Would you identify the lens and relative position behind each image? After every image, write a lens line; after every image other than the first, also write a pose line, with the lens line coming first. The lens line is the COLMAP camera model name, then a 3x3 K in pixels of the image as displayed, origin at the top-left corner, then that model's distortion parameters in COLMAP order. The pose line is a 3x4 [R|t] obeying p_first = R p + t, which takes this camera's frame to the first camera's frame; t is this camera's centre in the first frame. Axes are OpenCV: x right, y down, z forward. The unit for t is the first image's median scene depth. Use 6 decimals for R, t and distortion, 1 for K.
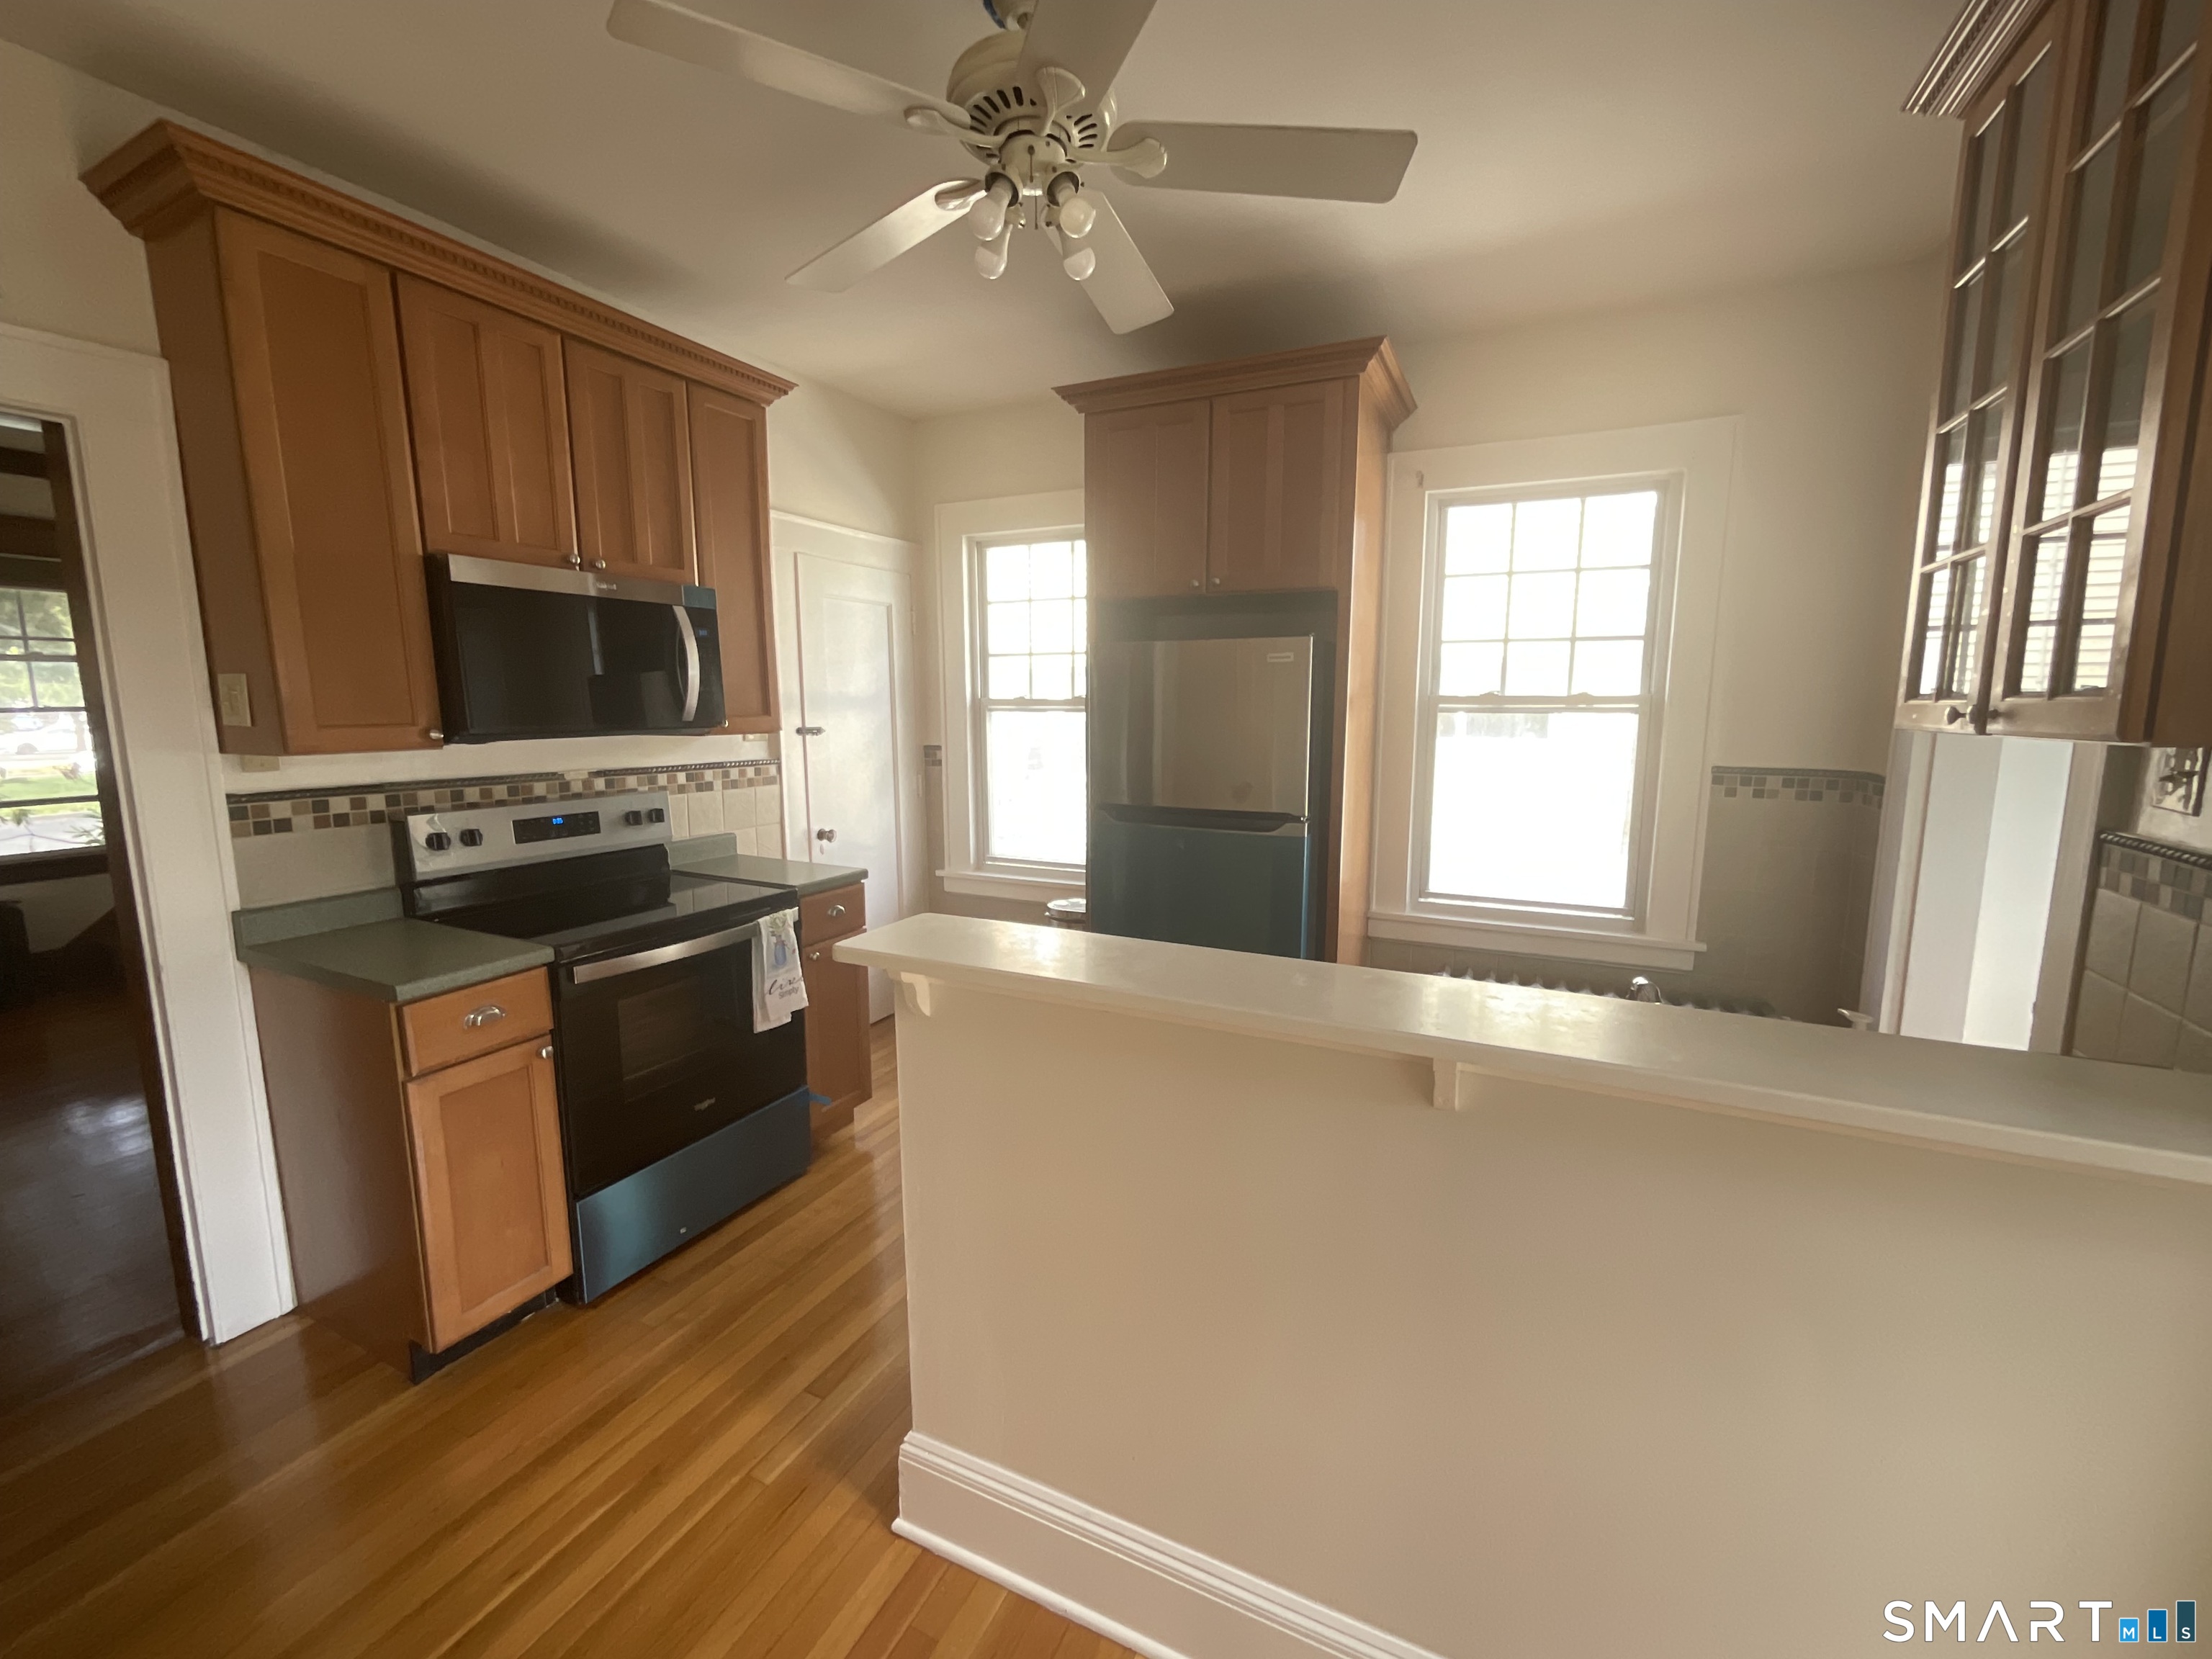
lens RADIAL K [[900.0, 0, 1104.3], [0, 900.0, 825.3], [0, 0, 1]] dist [0.002772, -0.000195]
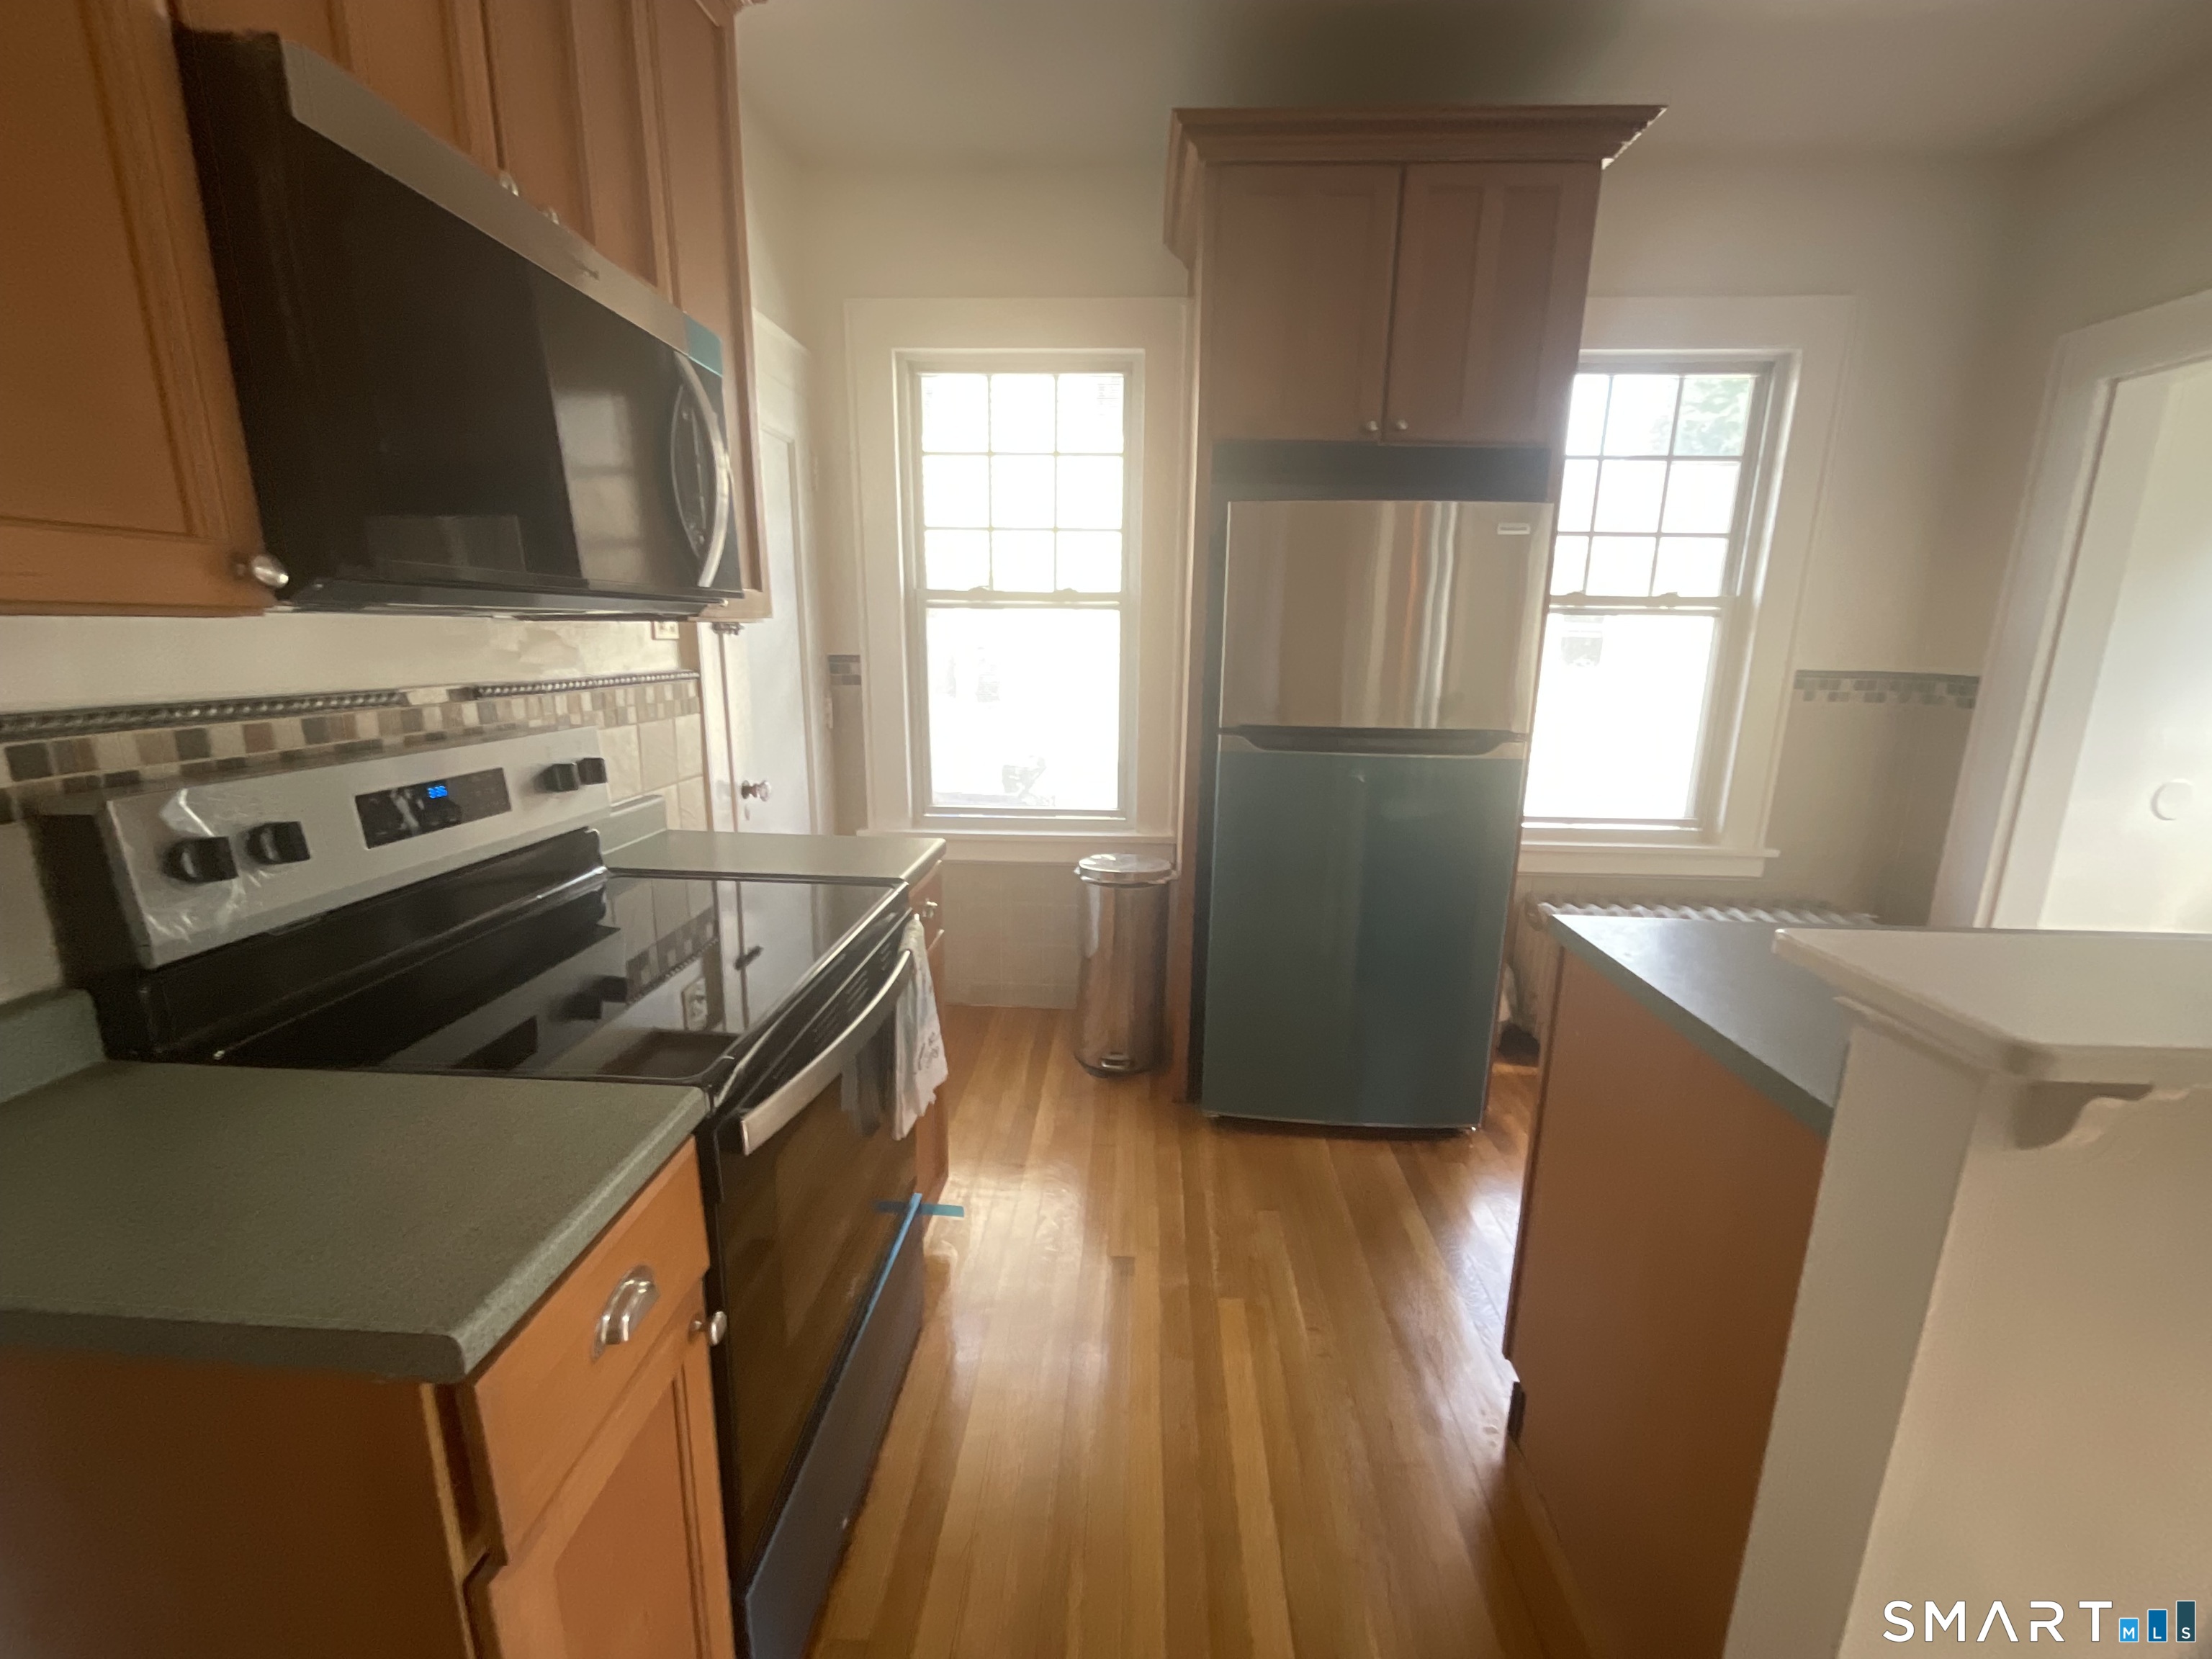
lens RADIAL K [[900.0, 0, 1107.1], [0, 900.0, 820.0], [0, 0, 1]] dist [0.002772, -0.000195]
pose [[0.920250, -0.068639, 0.385263, -0.425491], [0.040446, 0.995908, 0.080822, -0.012714], [-0.389234, -0.058794, 0.919261, 0.390368]]
